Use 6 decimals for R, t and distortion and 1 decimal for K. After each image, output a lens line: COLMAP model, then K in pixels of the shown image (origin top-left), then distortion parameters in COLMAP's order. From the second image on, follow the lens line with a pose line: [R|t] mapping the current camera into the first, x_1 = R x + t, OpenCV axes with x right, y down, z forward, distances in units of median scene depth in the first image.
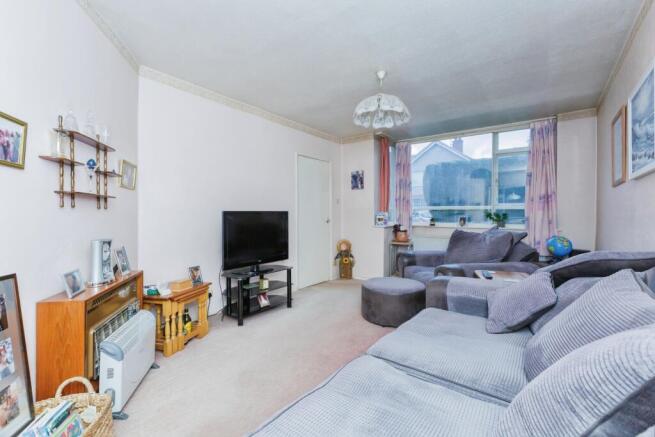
lens RADIAL K [[294.7, 0, 323.5], [0, 294.7, 218.1], [0, 0, 1]] dist [0.003401, -0.000226]
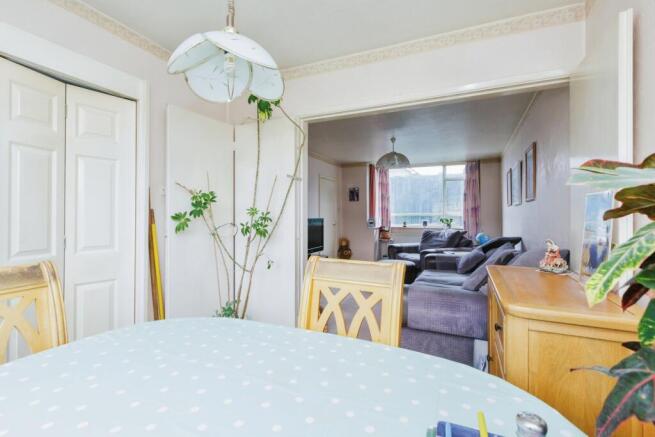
lens RADIAL K [[294.7, 0, 331.0], [0, 294.7, 216.5], [0, 0, 1]] dist [0.003401, -0.000226]
pose [[0.977109, -0.002920, 0.212717, -0.292241], [0.005478, 0.999920, -0.011434, -0.010375], [-0.212667, 0.012338, 0.977047, -0.334476]]
